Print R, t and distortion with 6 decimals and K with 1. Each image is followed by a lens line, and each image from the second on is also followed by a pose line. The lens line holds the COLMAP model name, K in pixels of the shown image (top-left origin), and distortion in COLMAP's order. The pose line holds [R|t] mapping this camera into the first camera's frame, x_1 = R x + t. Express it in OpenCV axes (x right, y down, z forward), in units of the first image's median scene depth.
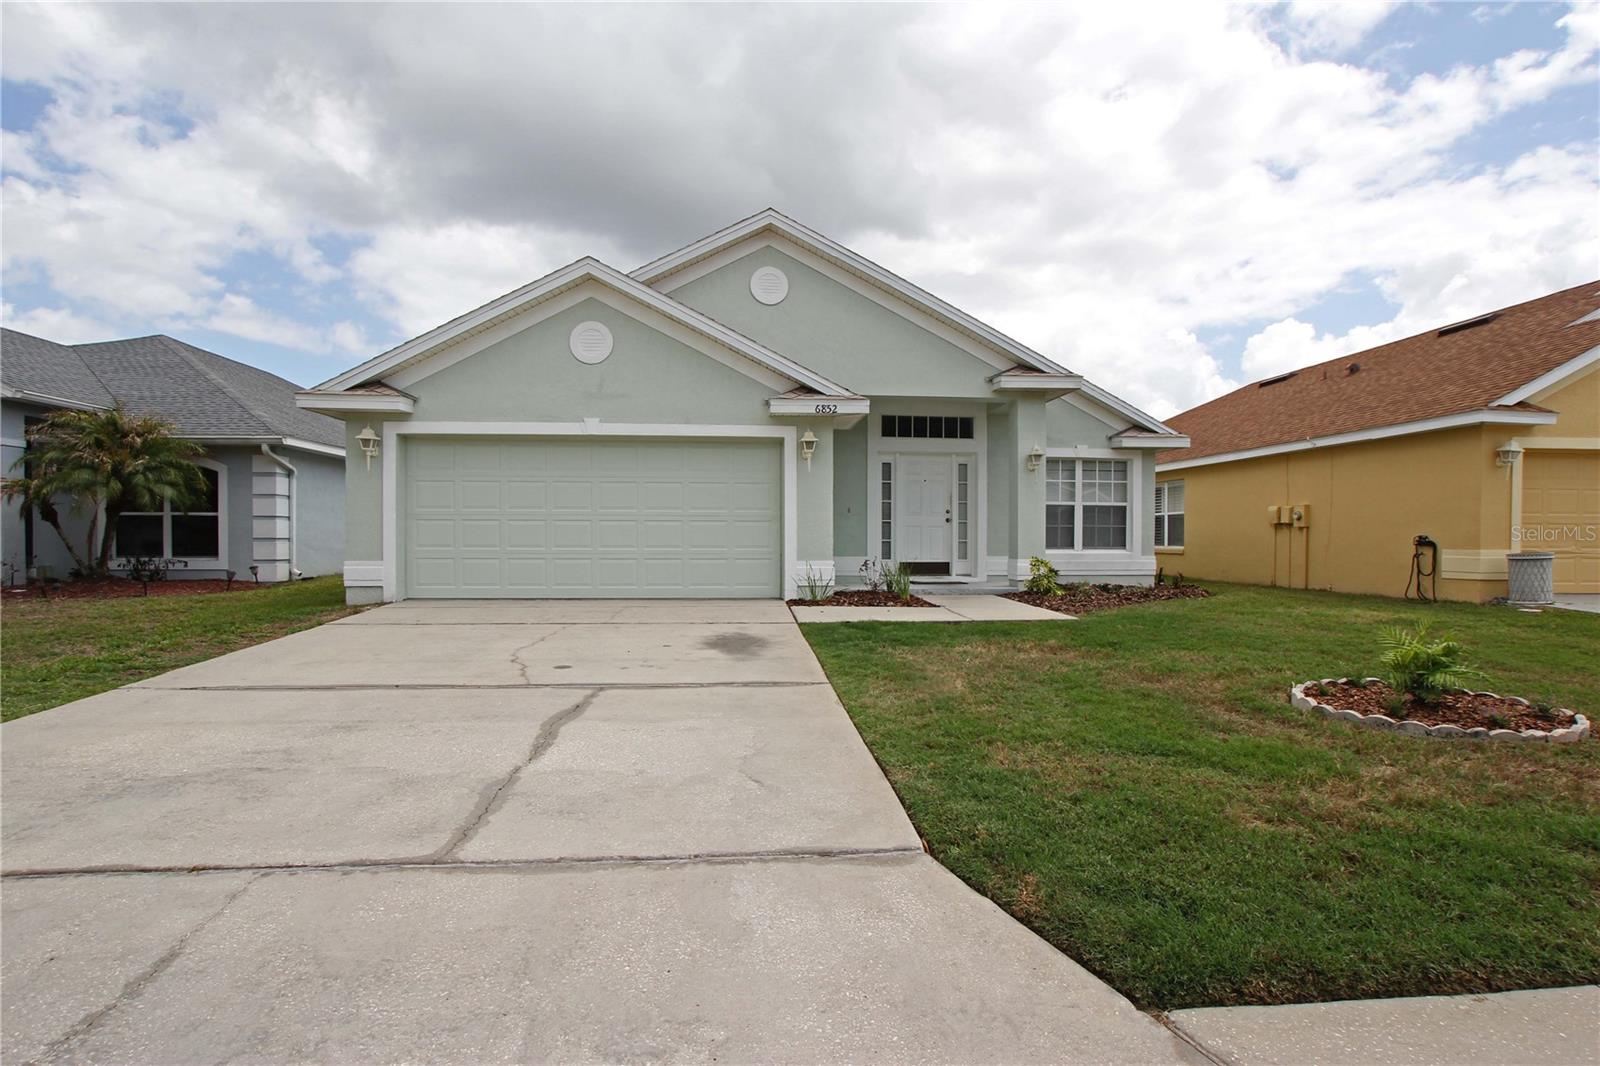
lens RADIAL K [[807.7, 0, 804.6], [0, 807.7, 546.4], [0, 0, 1]] dist [-0.081857, 0.040680]
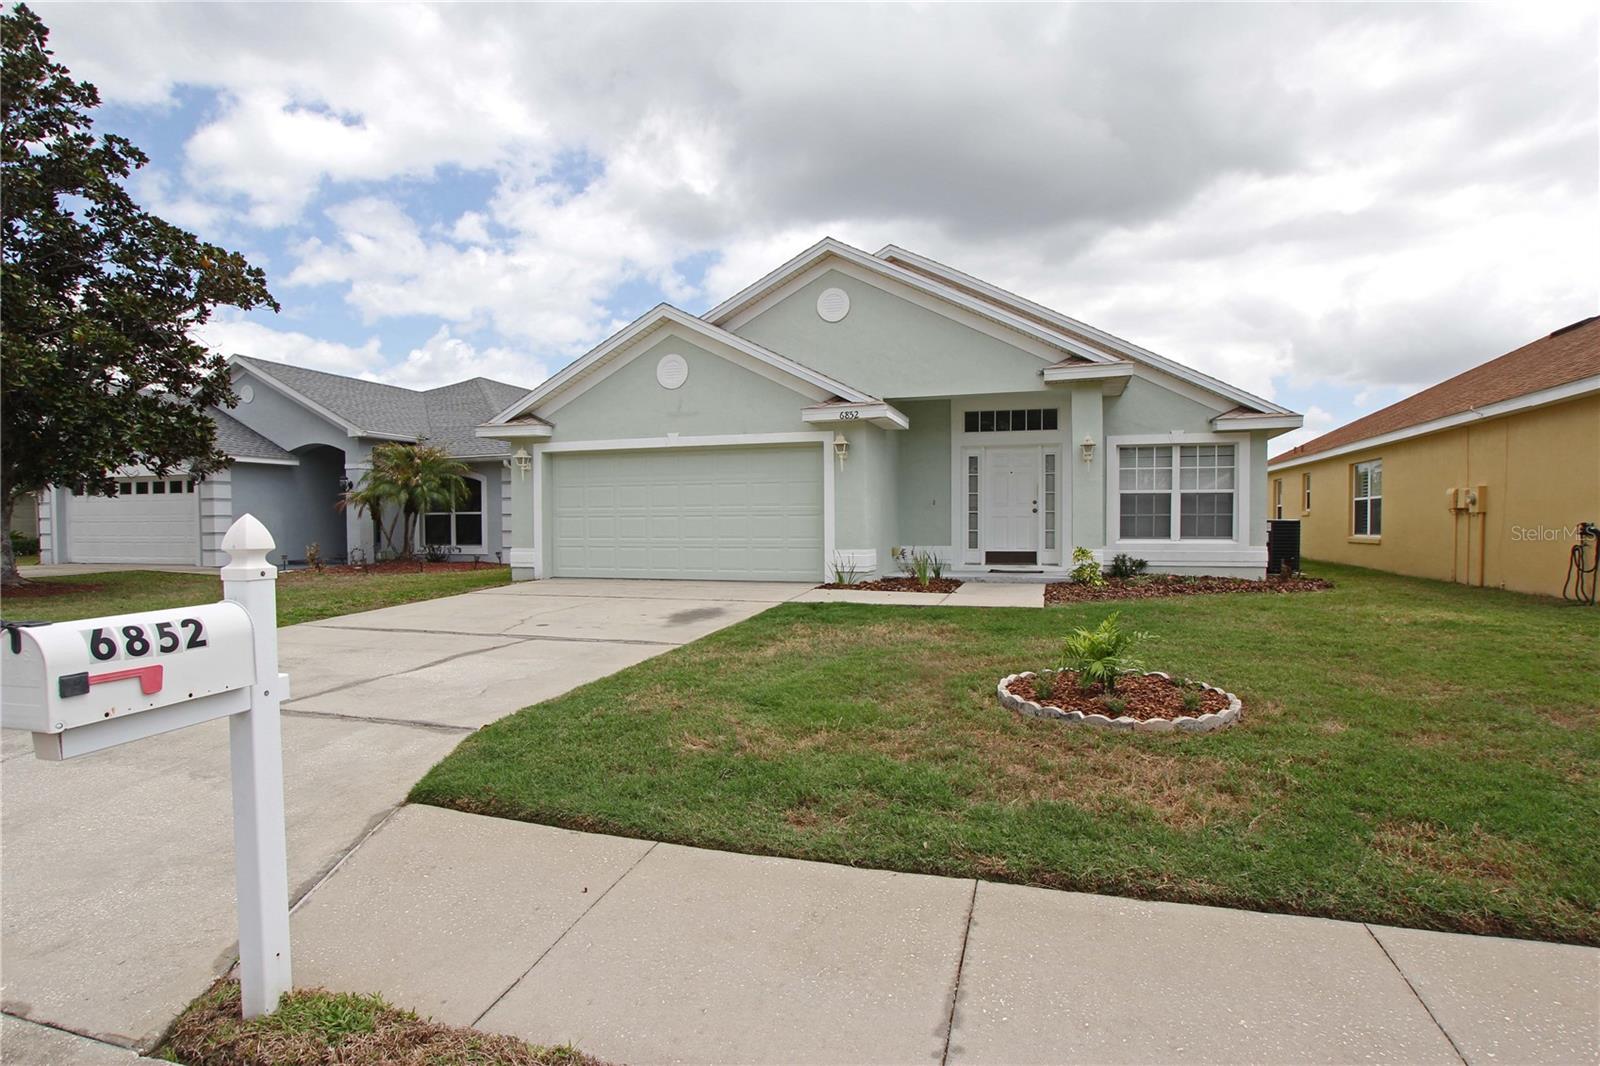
lens RADIAL K [[807.7, 0, 804.6], [0, 807.7, 546.4], [0, 0, 1]] dist [-0.081857, 0.040680]
pose [[0.922821, 0.003299, -0.385216, 0.344339], [0.002165, 0.999903, 0.013750, -0.001874], [0.385224, -0.013522, 0.922724, -0.059240]]
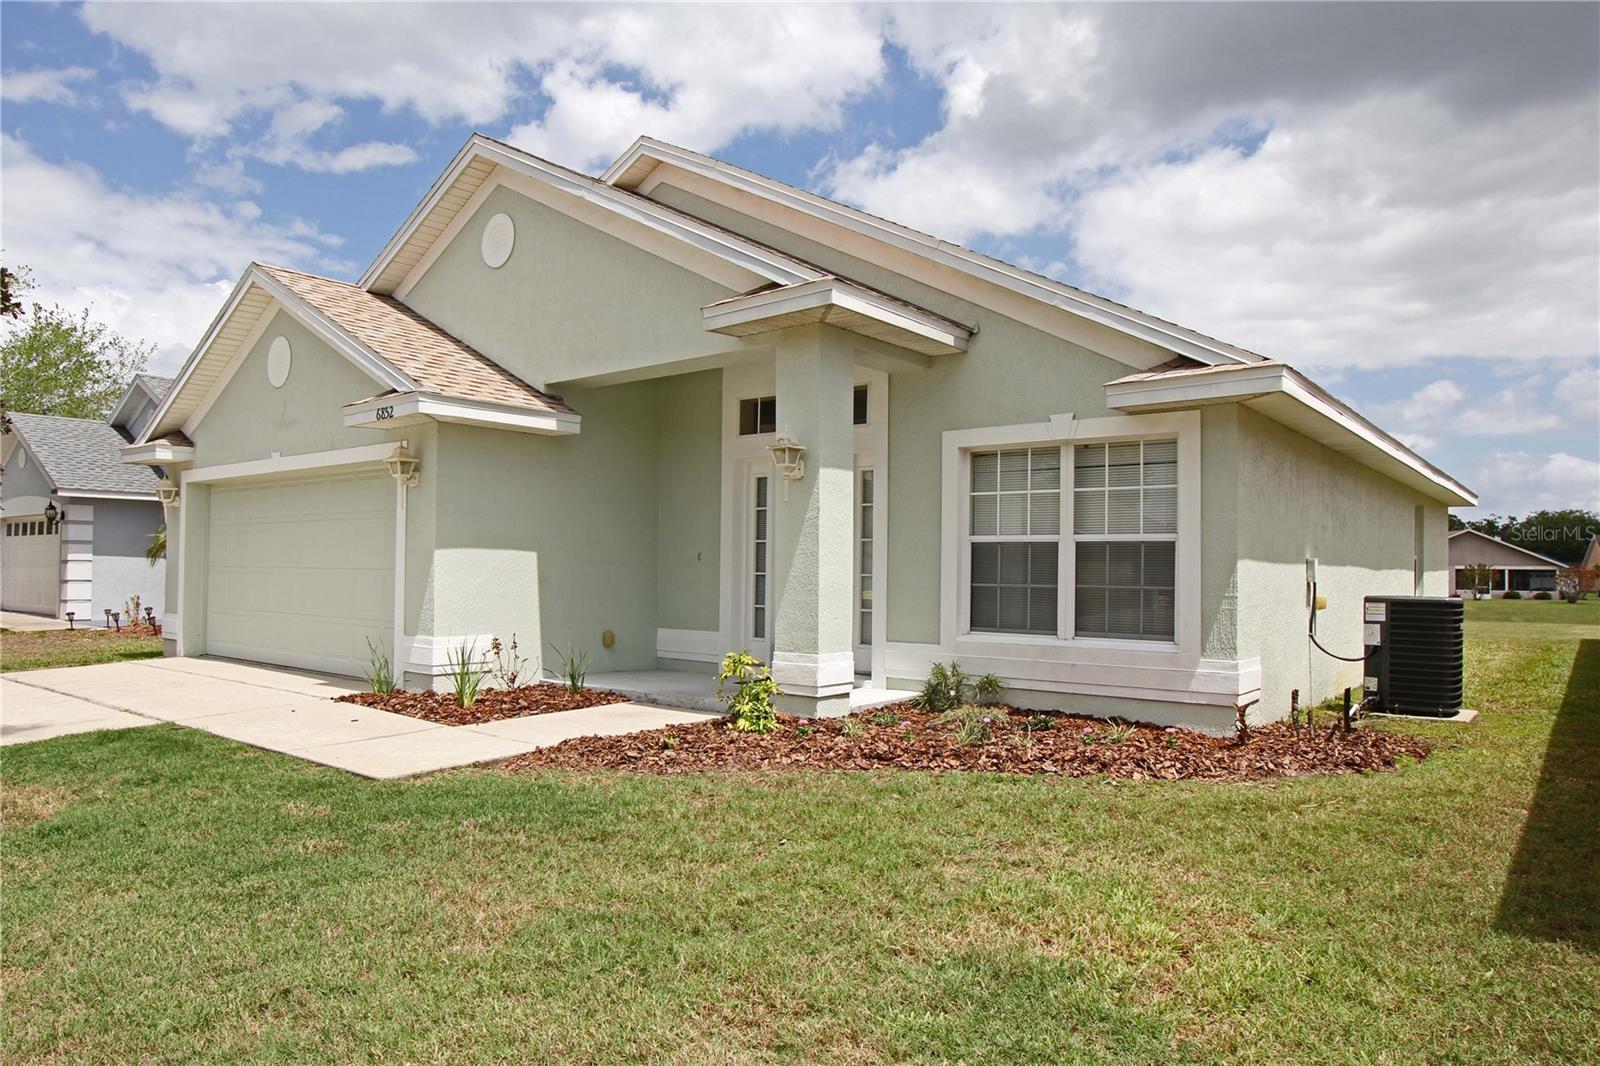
lens RADIAL K [[1019.2, 0, 801.8], [0, 1019.2, 556.0], [0, 0, 1]] dist [-0.083053, 0.066031]
pose [[0.719319, -0.004298, -0.694667, 0.741055], [-0.016972, 0.999574, -0.023758, -0.030752], [0.694473, 0.028879, 0.718939, 0.538565]]
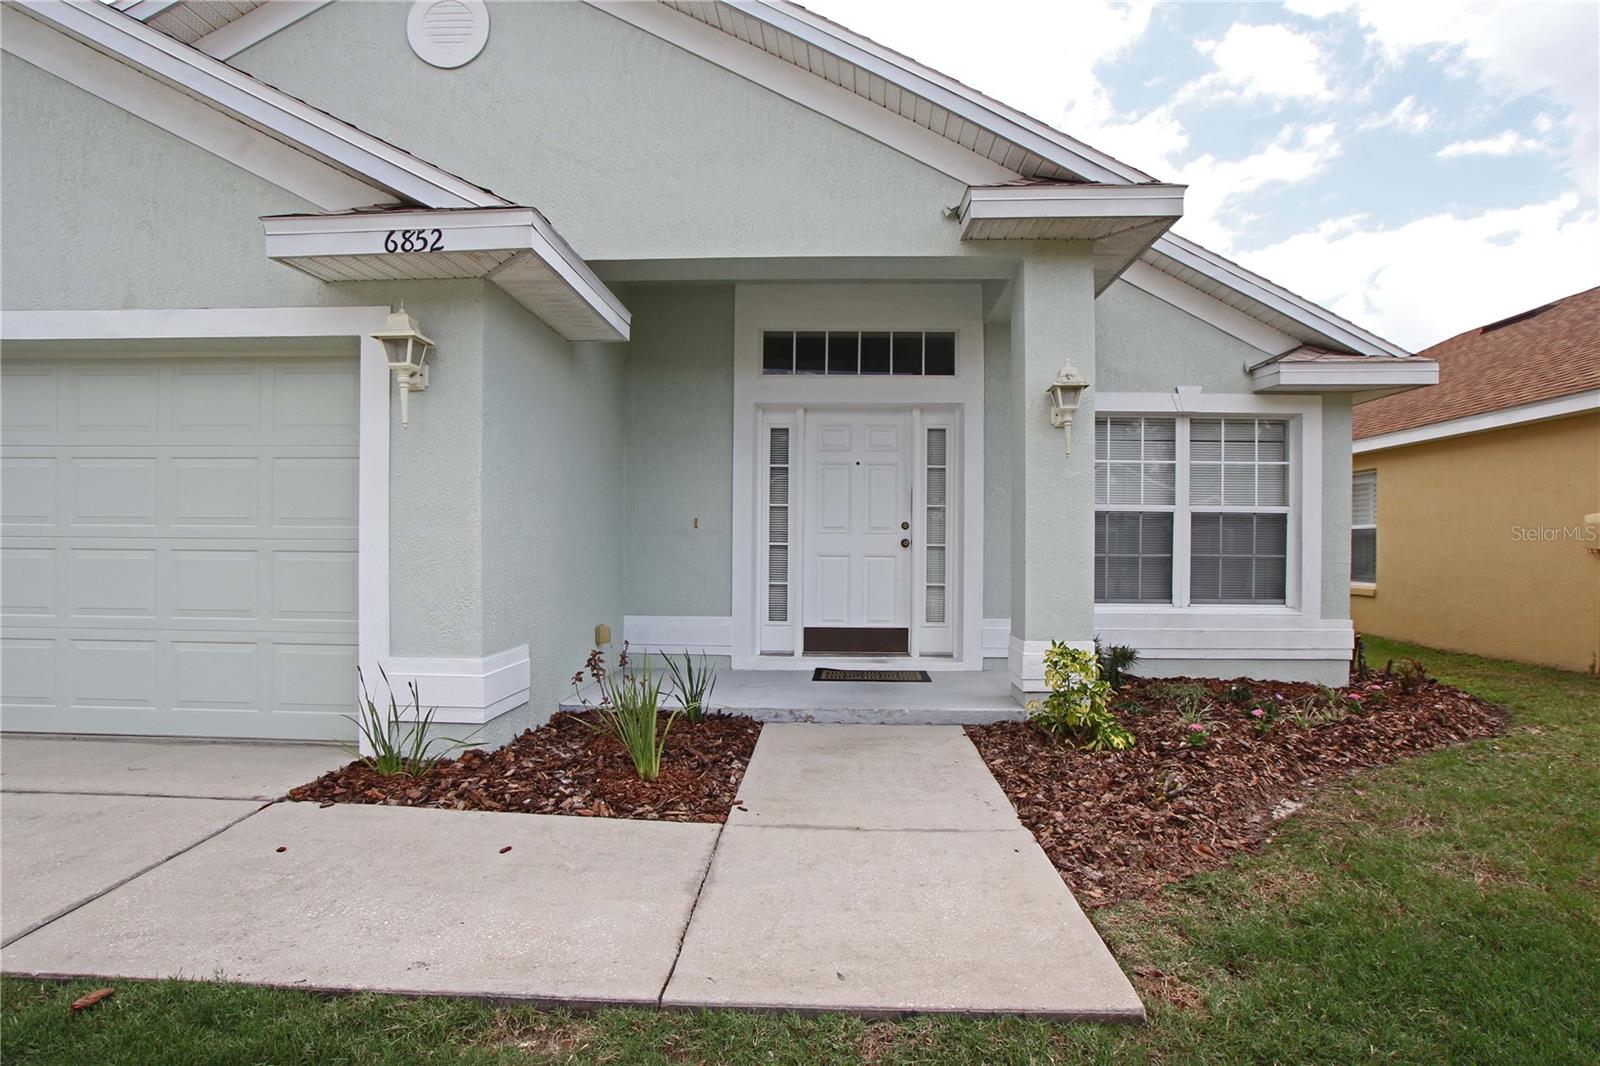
lens RADIAL K [[807.7, 0, 804.6], [0, 807.7, 546.4], [0, 0, 1]] dist [-0.081857, 0.040680]
pose [[0.991548, 0.004464, -0.129666, 0.207454], [-0.006226, 0.999894, -0.013188, -0.026790], [0.129593, 0.013883, 0.991470, 0.576386]]
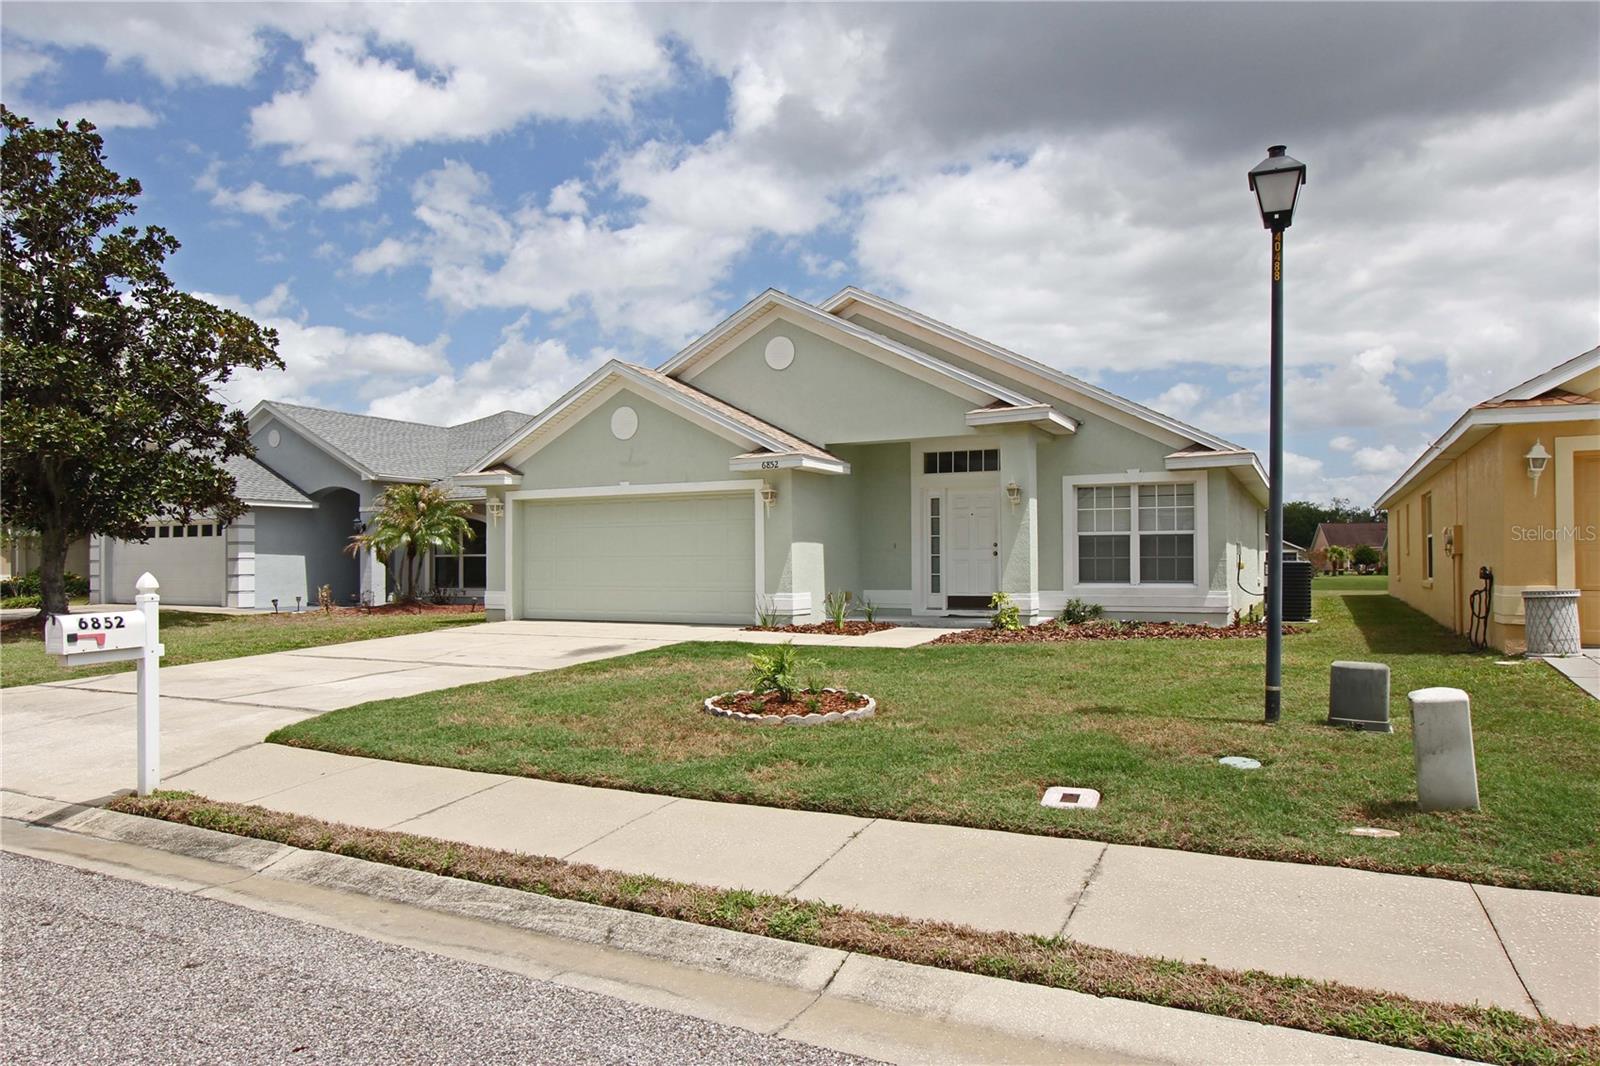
lens RADIAL K [[1019.2, 0, 801.8], [0, 1019.2, 556.0], [0, 0, 1]] dist [-0.083053, 0.066031]
pose [[0.847653, -0.011872, -0.530418, 0.728223], [0.000886, 0.999780, -0.020961, -0.004381], [0.530550, 0.017298, 0.847477, -0.203757]]
